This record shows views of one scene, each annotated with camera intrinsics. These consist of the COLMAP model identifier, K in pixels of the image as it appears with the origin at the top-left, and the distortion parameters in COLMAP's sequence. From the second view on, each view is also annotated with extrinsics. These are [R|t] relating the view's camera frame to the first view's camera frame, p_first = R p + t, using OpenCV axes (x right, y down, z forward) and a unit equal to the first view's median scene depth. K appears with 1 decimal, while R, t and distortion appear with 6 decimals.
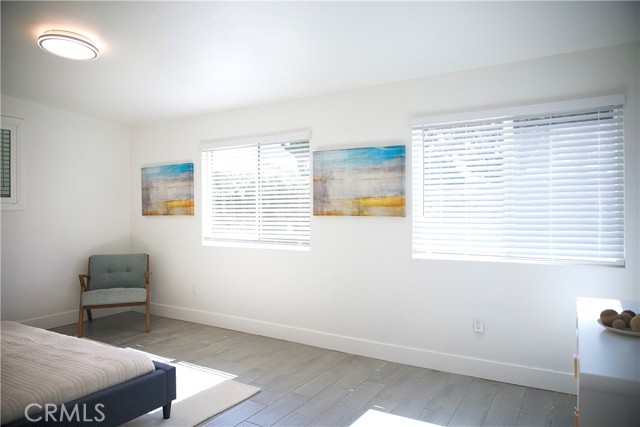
lens RADIAL K [[432.4, 0, 317.7], [0, 432.4, 214.8], [0, 0, 1]] dist [-0.003618, -0.000709]
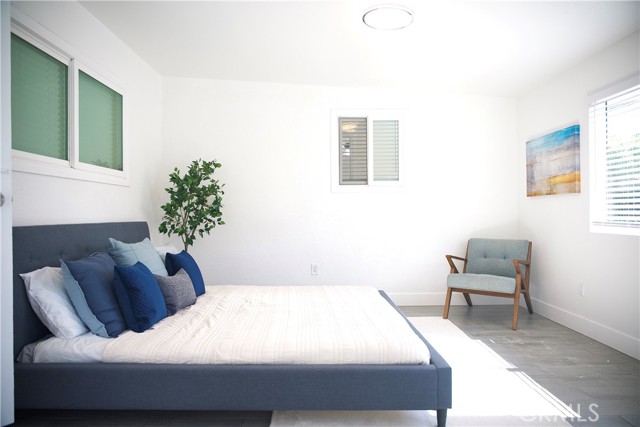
lens RADIAL K [[432.4, 0, 320.6], [0, 432.4, 212.5], [0, 0, 1]] dist [-0.003618, -0.000709]
pose [[0.538373, 0.000143, -0.842707, 0.110118], [-0.001059, 0.999999, -0.000507, 0.037031], [0.842706, 0.001165, 0.538372, 0.198841]]
